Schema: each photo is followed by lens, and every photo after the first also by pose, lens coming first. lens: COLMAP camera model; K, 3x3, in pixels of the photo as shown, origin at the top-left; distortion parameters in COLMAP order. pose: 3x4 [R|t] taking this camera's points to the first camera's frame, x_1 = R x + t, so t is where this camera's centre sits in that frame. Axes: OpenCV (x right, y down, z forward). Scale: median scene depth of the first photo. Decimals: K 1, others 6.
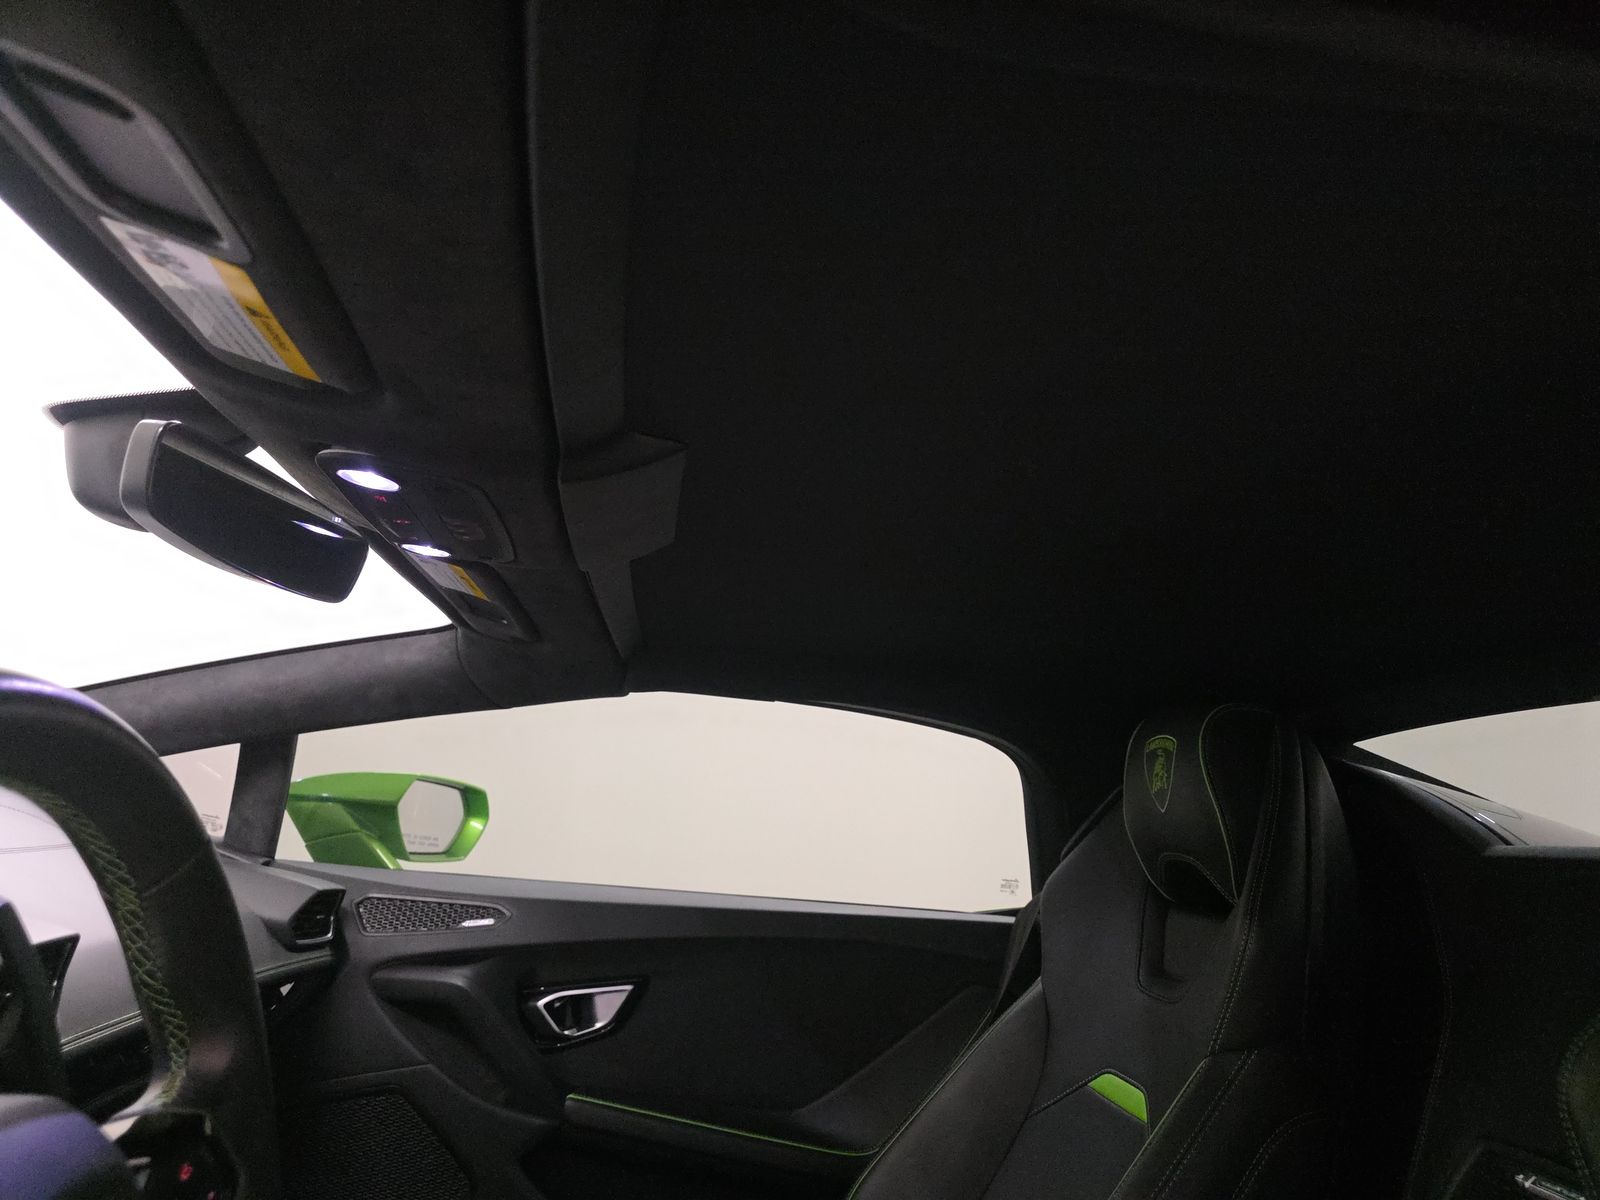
lens RADIAL K [[1065.3, 0, 794.1], [0, 1065.3, 613.9], [0, 0, 1]] dist [0.001904, -0.003132]
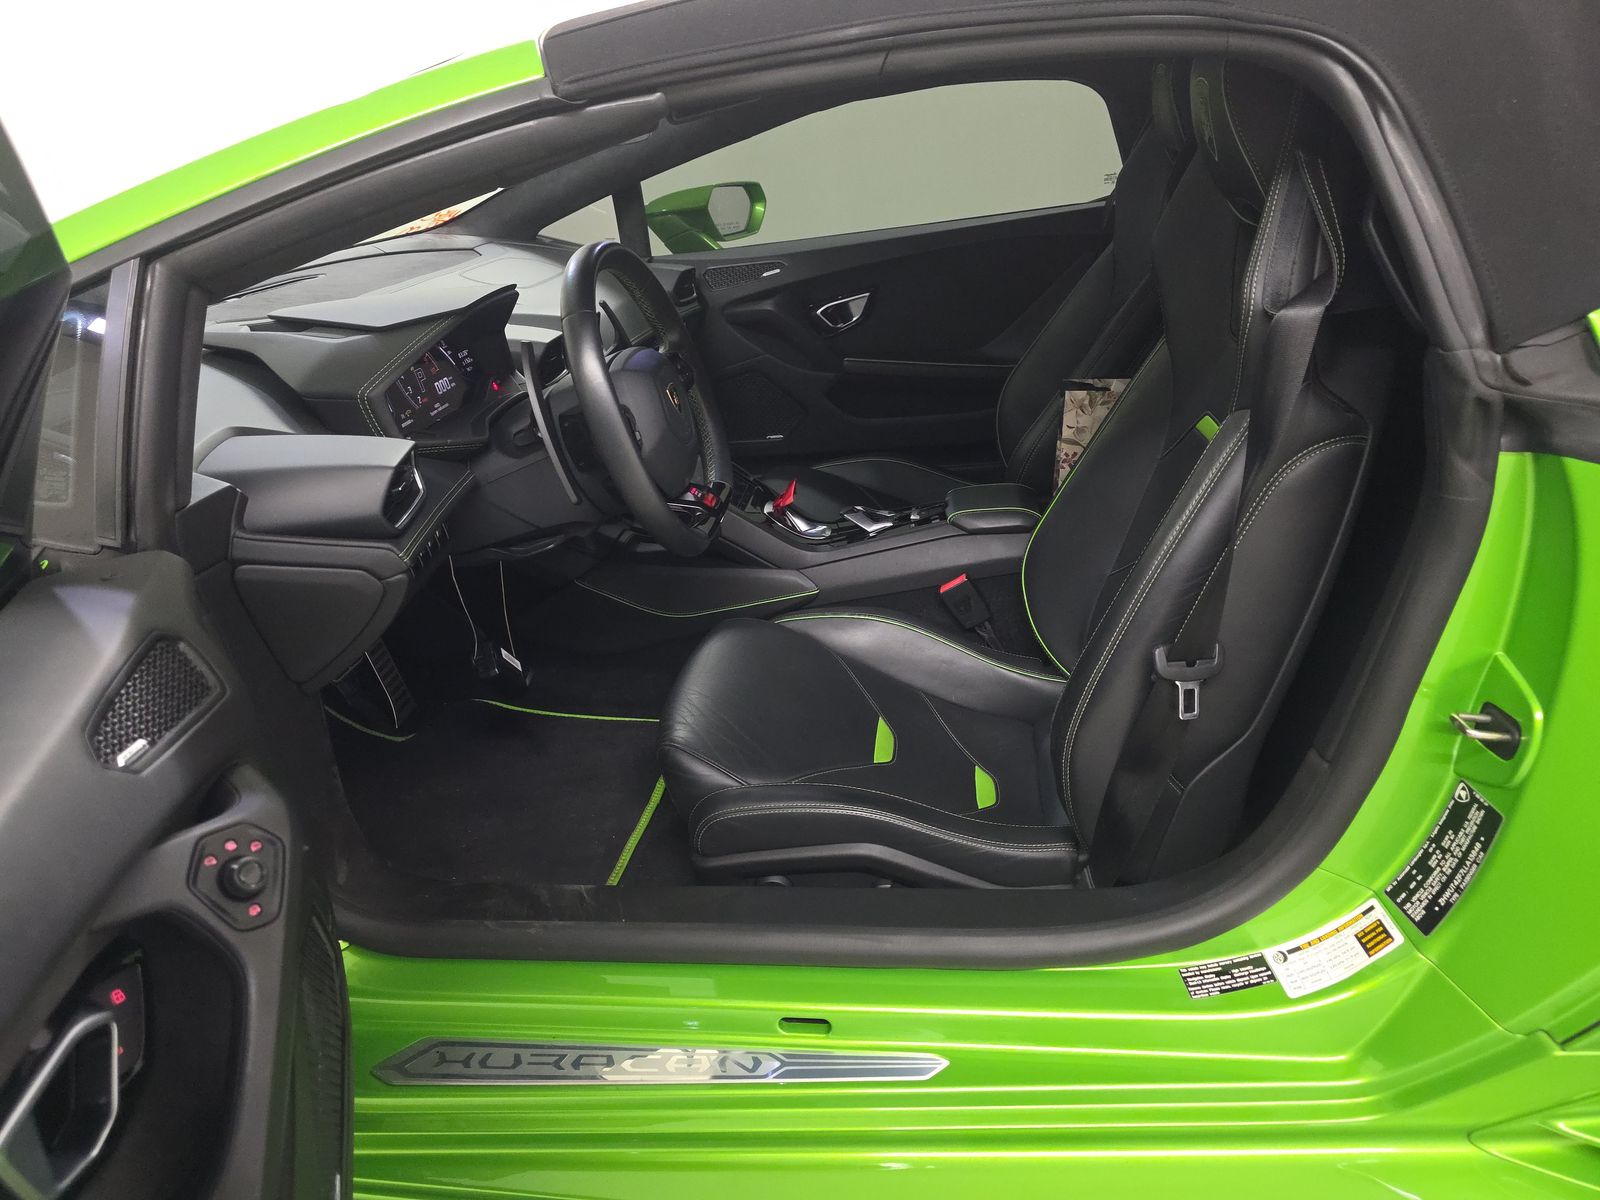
lens RADIAL K [[1062.5, 0, 792.5], [0, 1062.5, 603.8], [0, 0, 1]] dist [0.033978, -0.027400]
pose [[0.937029, -0.068799, -0.342408, 0.271154], [0.256641, 0.800598, 0.541459, -0.192450], [0.236879, -0.595239, 0.767841, -0.590437]]
